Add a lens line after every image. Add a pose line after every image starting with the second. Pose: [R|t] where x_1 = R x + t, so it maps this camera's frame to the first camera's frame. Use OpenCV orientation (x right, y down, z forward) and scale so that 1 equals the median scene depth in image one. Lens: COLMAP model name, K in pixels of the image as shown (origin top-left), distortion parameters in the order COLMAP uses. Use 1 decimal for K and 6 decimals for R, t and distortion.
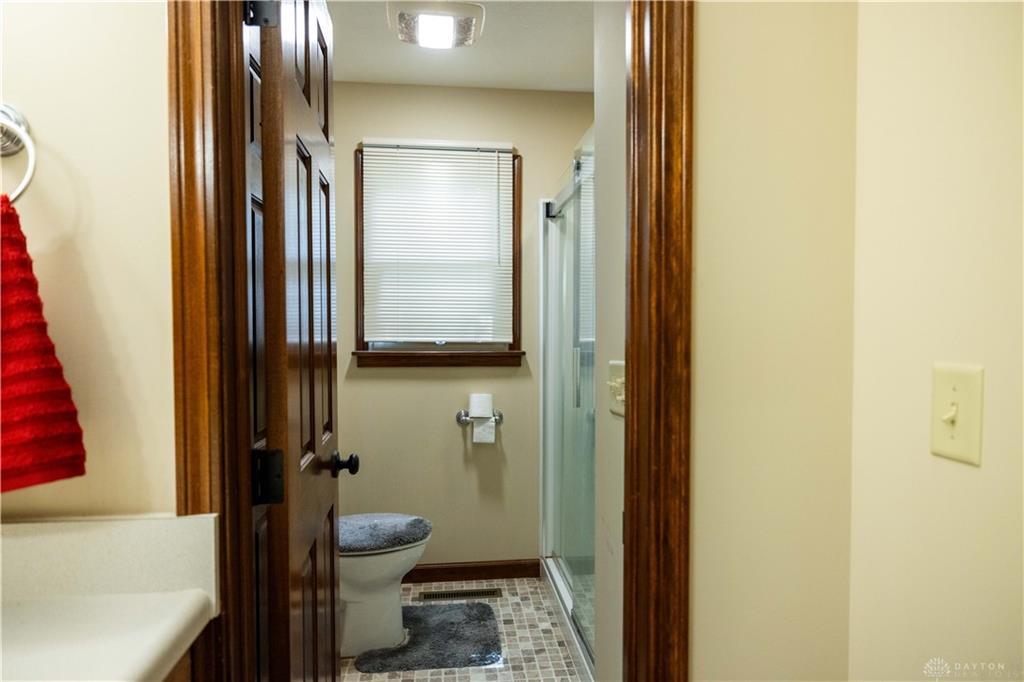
lens RADIAL K [[609.3, 0, 511.8], [0, 609.3, 344.8], [0, 0, 1]] dist [-0.003099, -0.000662]
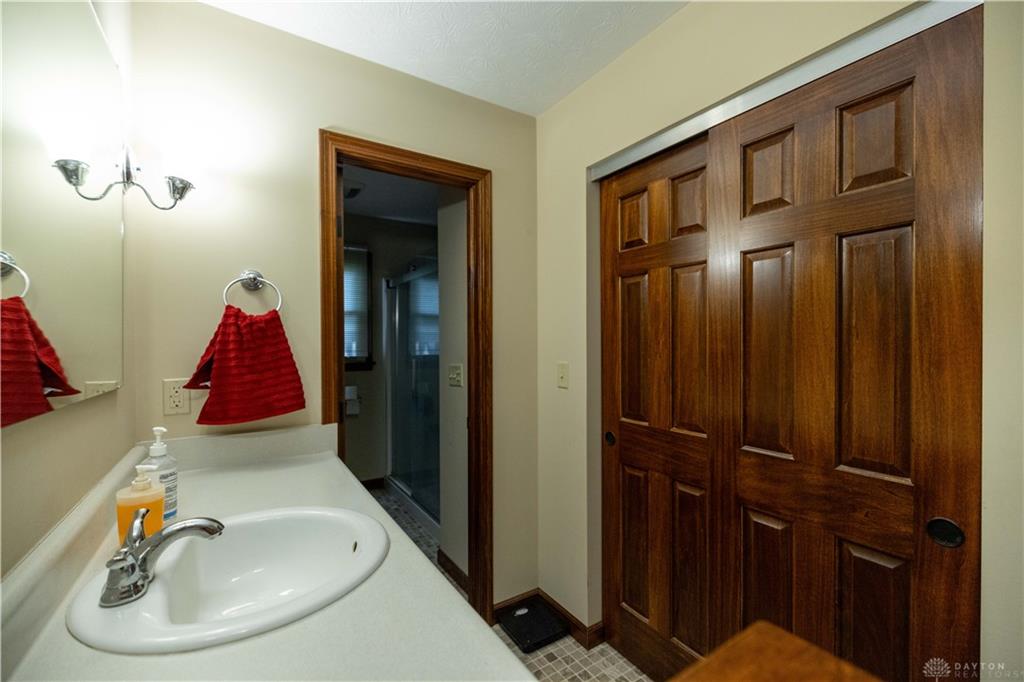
lens RADIAL K [[432.0, 0, 510.7], [0, 432.0, 342.1], [0, 0, 1]] dist [0.001812, -0.000066]
pose [[0.894510, -0.002781, 0.447040, -0.240560], [0.016140, 0.999530, -0.026079, -0.008308], [-0.446757, 0.030543, 0.894134, -0.401722]]
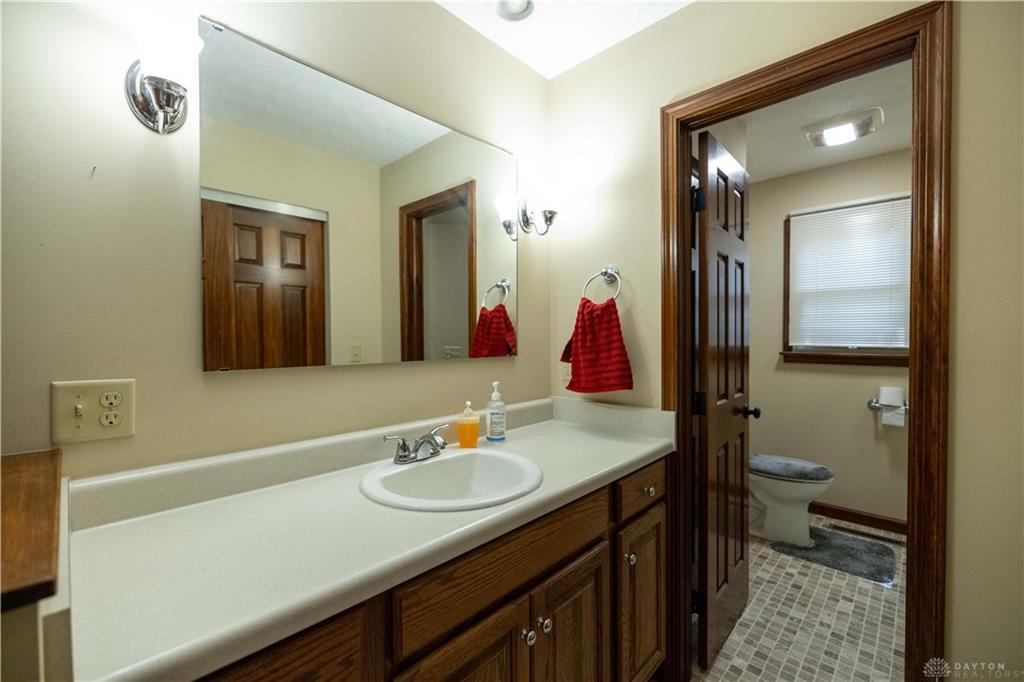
lens RADIAL K [[432.0, 0, 510.7], [0, 432.0, 342.1], [0, 0, 1]] dist [0.001812, -0.000066]
pose [[0.636221, 0.010181, -0.771440, 0.176899], [-0.017158, 0.999852, -0.000955, -0.001617], [0.771316, 0.013843, 0.636302, -0.261871]]
